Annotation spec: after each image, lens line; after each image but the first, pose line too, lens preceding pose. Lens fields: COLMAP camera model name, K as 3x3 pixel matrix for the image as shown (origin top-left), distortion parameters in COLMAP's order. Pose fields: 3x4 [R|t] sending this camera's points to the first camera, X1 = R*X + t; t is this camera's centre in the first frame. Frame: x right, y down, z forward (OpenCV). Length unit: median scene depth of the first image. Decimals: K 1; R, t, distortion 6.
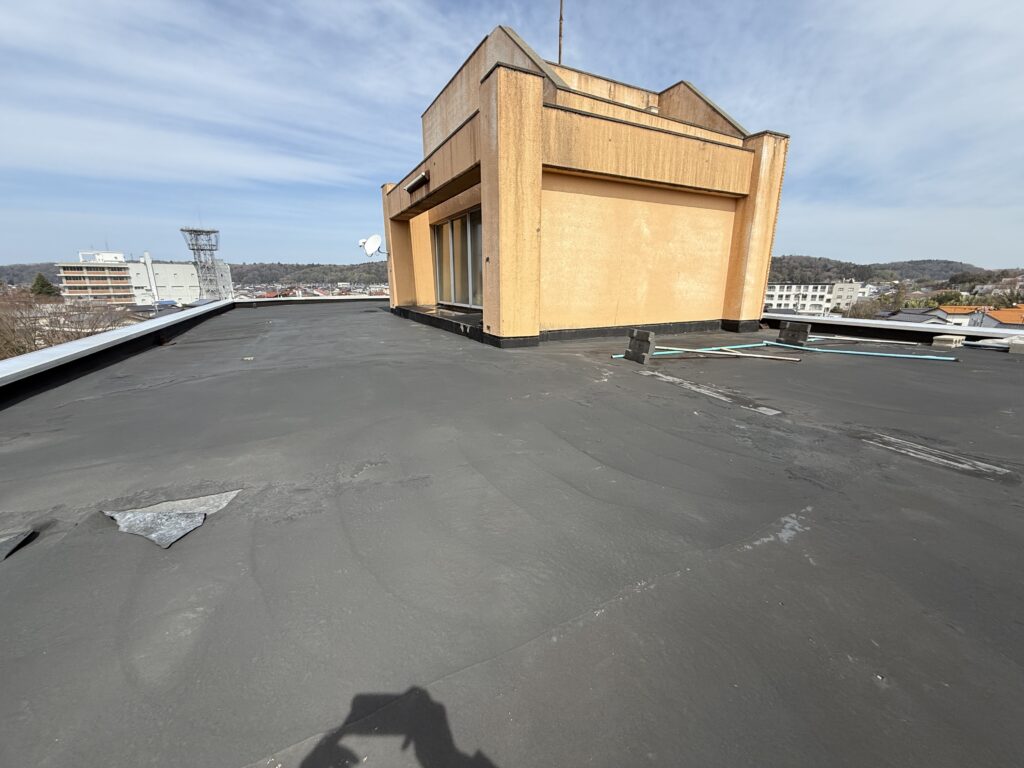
lens RADIAL K [[411.7, 0, 512.0], [0, 411.7, 384.0], [0, 0, 1]] dist [-0.001574, 0.000157]
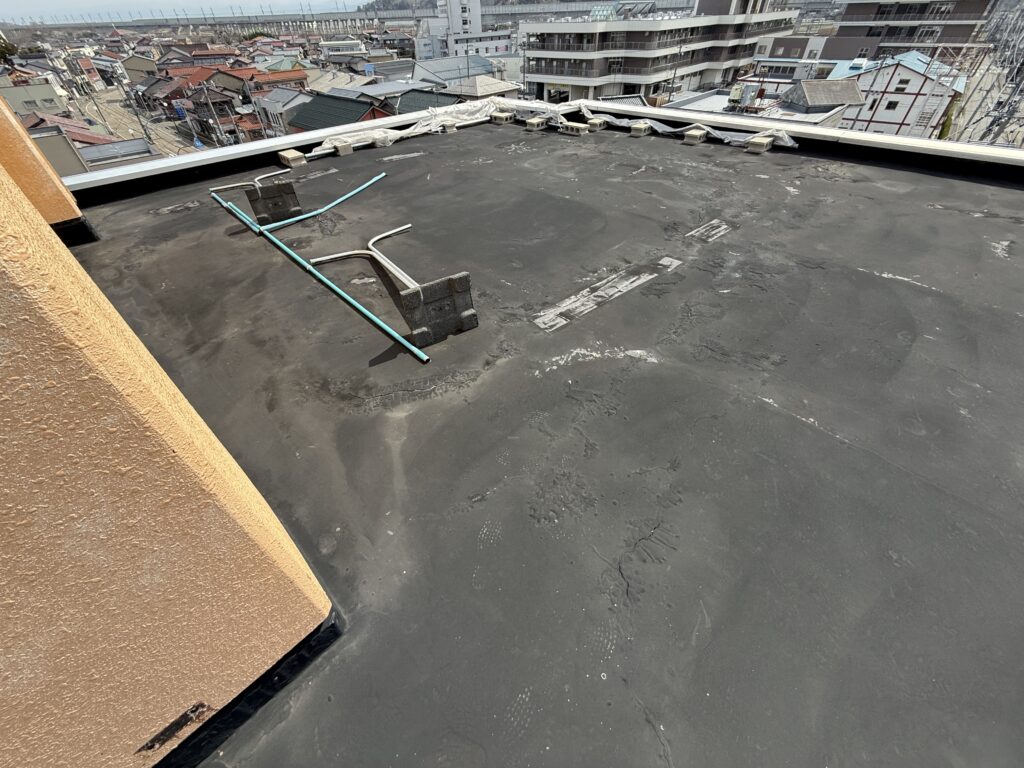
lens RADIAL K [[411.7, 0, 512.0], [0, 411.7, 384.0], [0, 0, 1]] dist [-0.001574, 0.000157]
pose [[-0.299588, -0.635269, 0.711814, -0.146566], [0.258367, 0.664184, 0.701502, -0.344393], [-0.918419, 0.394071, -0.034849, 0.881323]]
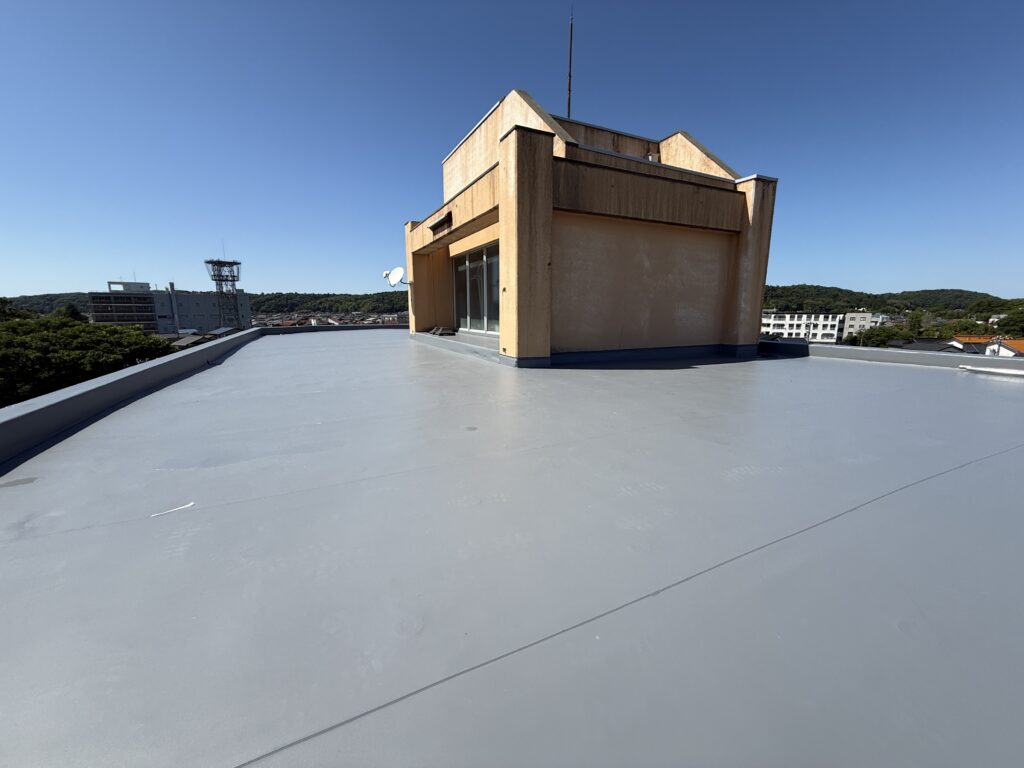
lens RADIAL K [[411.7, 0, 512.0], [0, 411.7, 384.0], [0, 0, 1]] dist [-0.001574, 0.000157]
pose [[0.999706, 0.004948, -0.023717, -0.007376], [-0.006551, 0.997664, -0.067992, 0.022791], [0.023326, 0.068128, 0.997404, -0.075631]]
